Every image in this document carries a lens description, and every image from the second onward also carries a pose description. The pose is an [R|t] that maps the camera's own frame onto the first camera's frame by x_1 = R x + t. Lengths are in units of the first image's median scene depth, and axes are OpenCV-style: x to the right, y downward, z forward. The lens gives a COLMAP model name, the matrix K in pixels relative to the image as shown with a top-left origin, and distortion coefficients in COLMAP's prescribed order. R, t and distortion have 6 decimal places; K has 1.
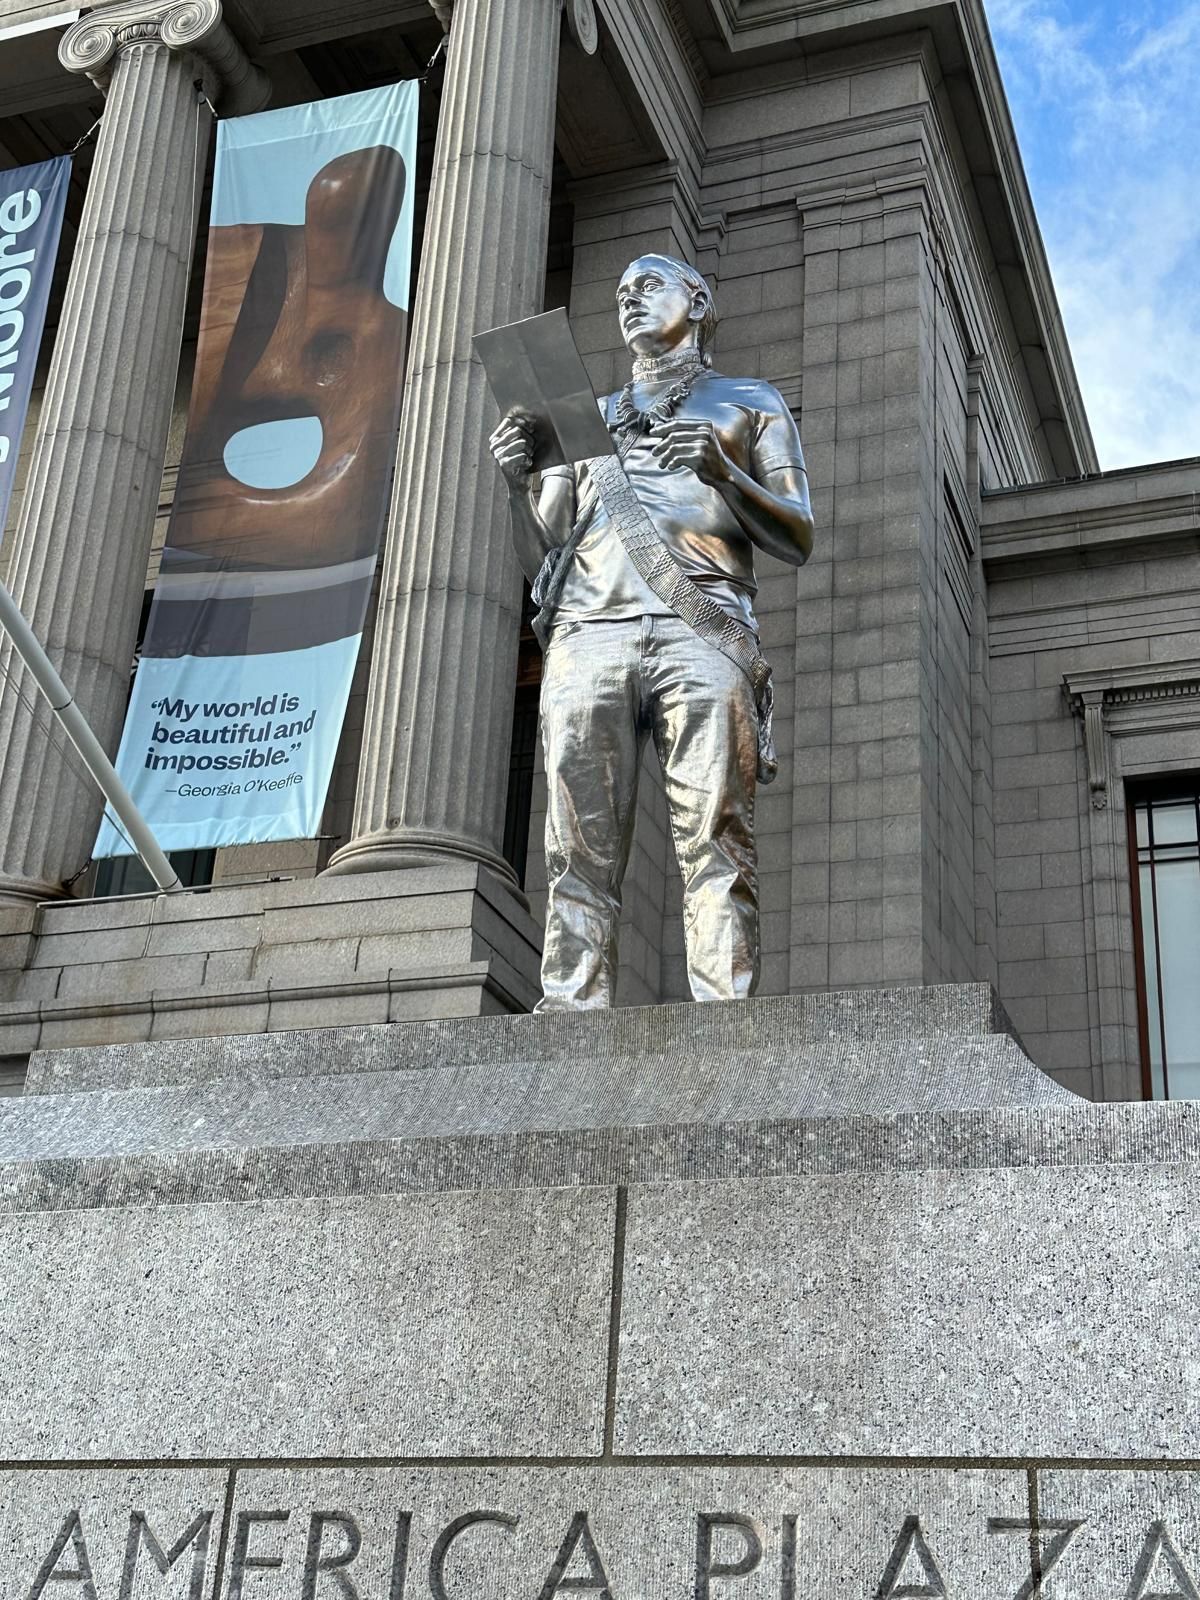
lens RADIAL K [[2109.7, 0, 600.0], [0, 2109.7, 800.0], [0, 0, 1]] dist [0.239122, -0.566142]
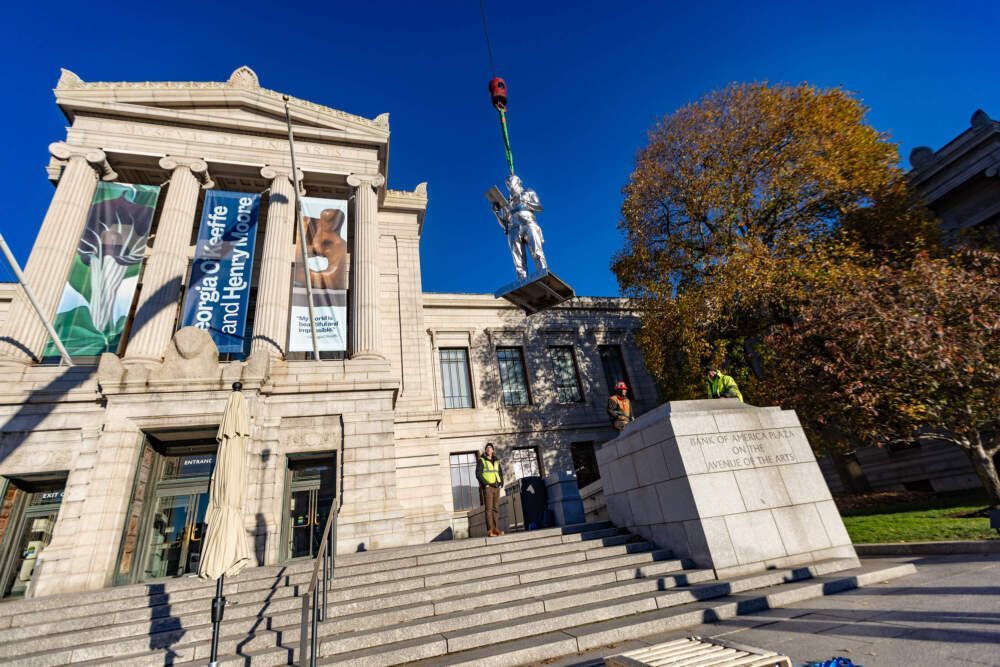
lens RADIAL K [[439.3, 0, 489.8], [0, 439.3, 332.3], [0, 0, 1]] dist [-0.004576, -0.000229]
pose [[0.812070, 0.098241, 0.575231, -3.410080], [-0.088975, 0.995047, -0.044330, -0.079155], [-0.576737, -0.015182, 0.816789, -0.445621]]
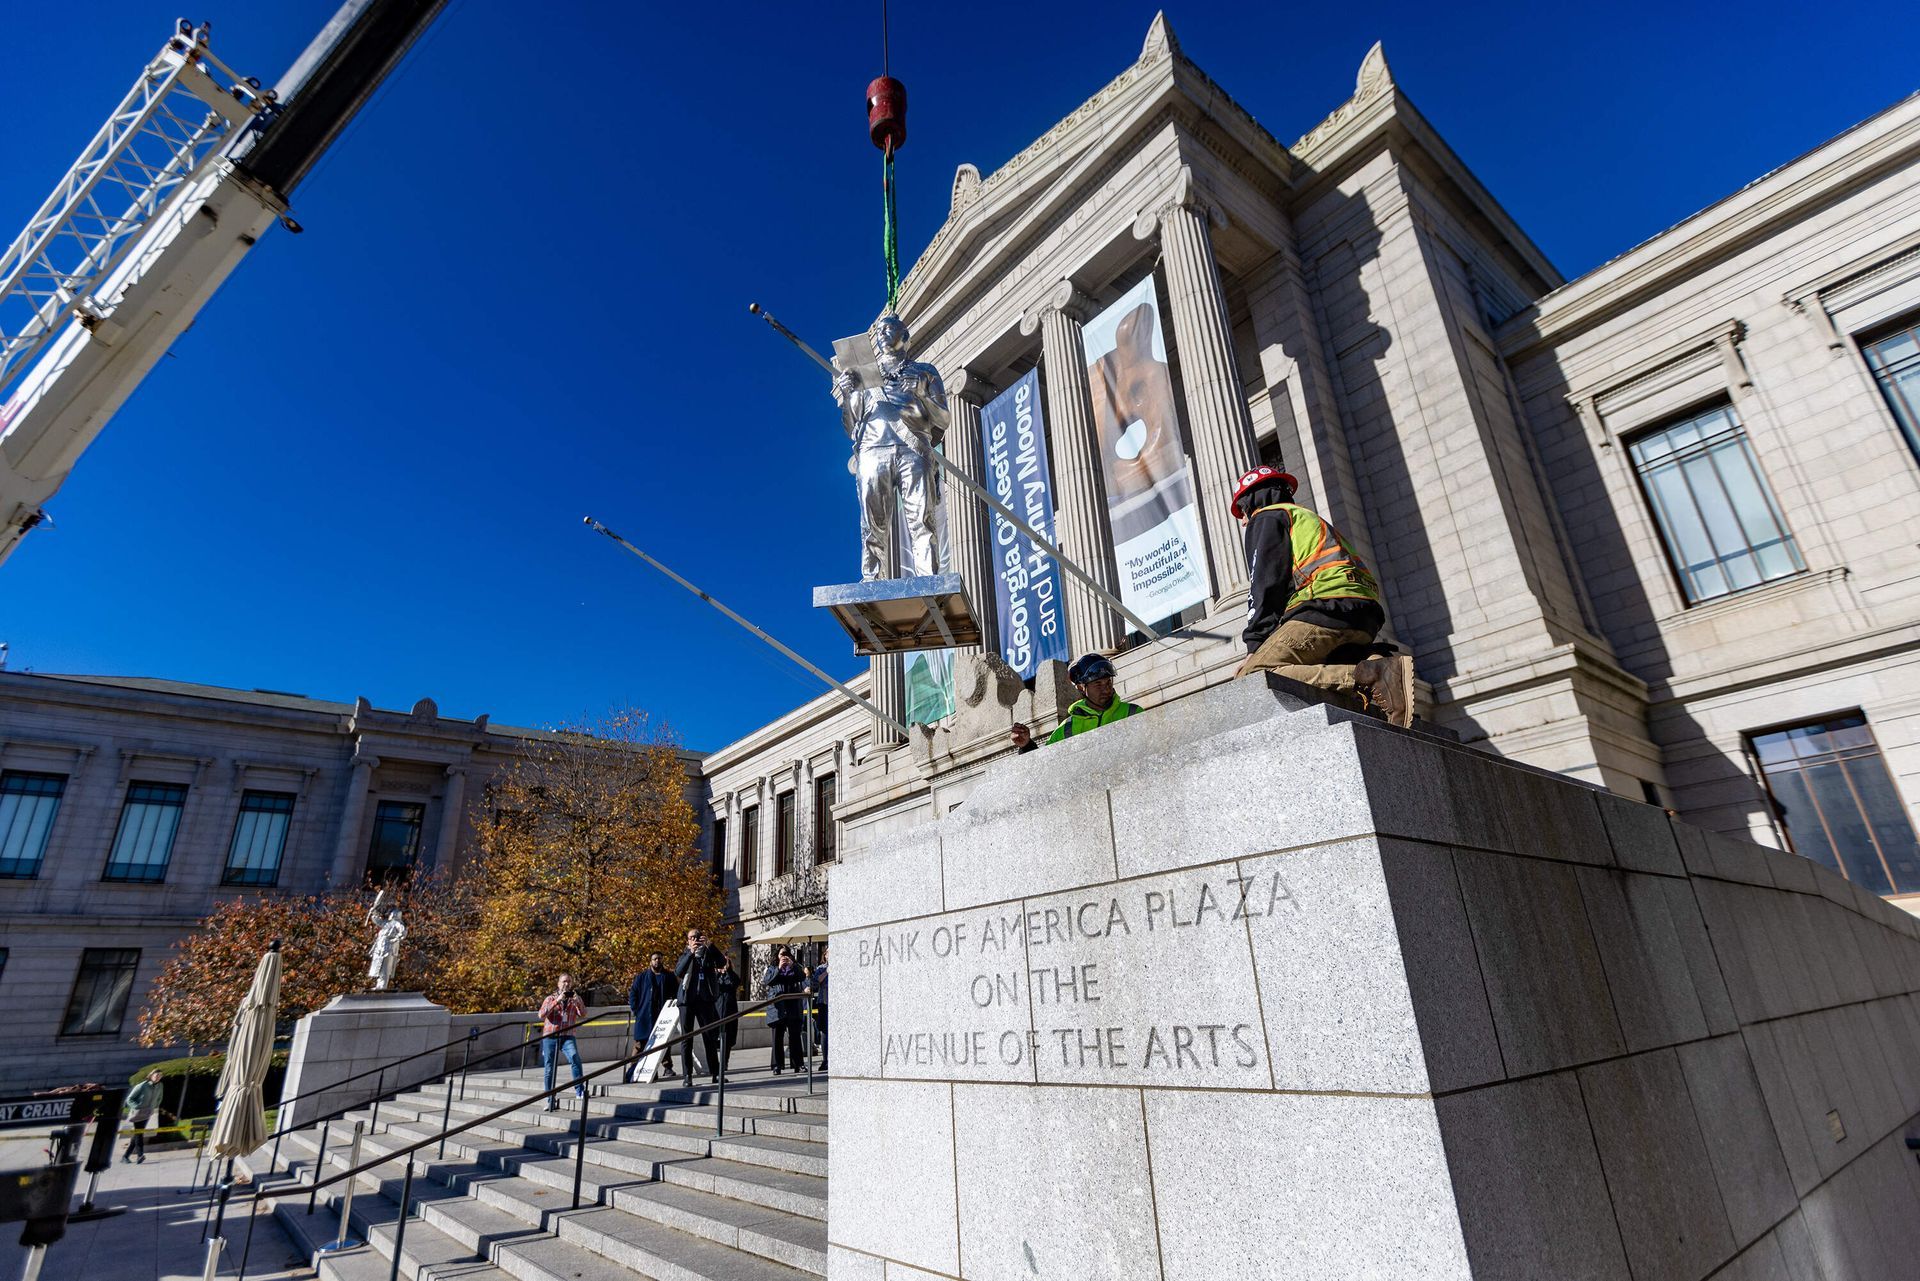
lens RADIAL K [[908.4, 0, 960.0], [0, 908.4, 640.5], [0, 0, 1]] dist [-0.001051, 0.000111]
pose [[0.848788, -0.287884, -0.443488, 0.455233], [0.313001, 0.949594, -0.017366, -0.055505], [0.426133, -0.124073, 0.896112, -0.179366]]
